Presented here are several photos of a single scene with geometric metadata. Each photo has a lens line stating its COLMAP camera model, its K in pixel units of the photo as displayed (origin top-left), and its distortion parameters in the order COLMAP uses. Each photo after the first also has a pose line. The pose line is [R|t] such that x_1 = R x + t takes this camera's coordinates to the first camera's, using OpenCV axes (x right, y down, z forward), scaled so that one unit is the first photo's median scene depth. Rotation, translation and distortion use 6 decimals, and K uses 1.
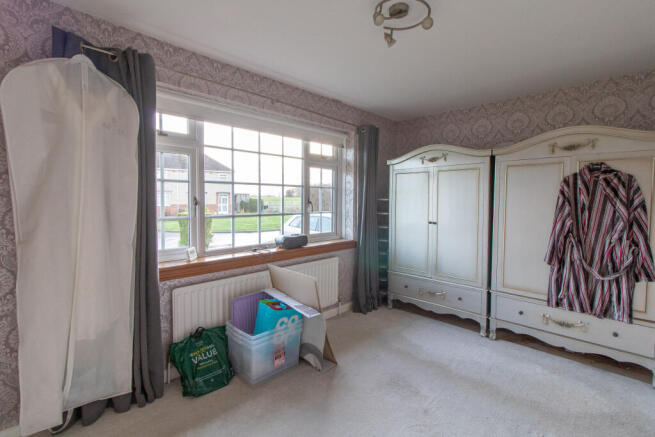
lens RADIAL K [[302.9, 0, 327.5], [0, 302.9, 218.5], [0, 0, 1]] dist [0.000146, 0.000308]
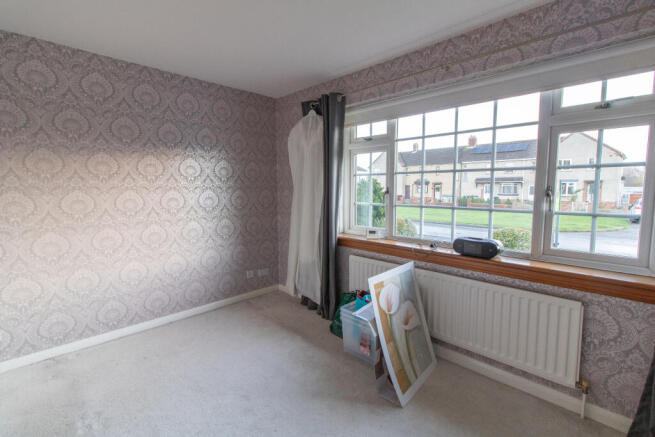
lens RADIAL K [[310.8, 0, 327.5], [0, 310.8, 218.5], [0, 0, 1]] dist [0.018297, -0.000043]
pose [[-0.021054, 0.092722, -0.995469, 0.709671], [-0.066511, 0.993354, 0.093931, -0.044282], [0.997564, 0.068188, -0.014747, 0.735115]]
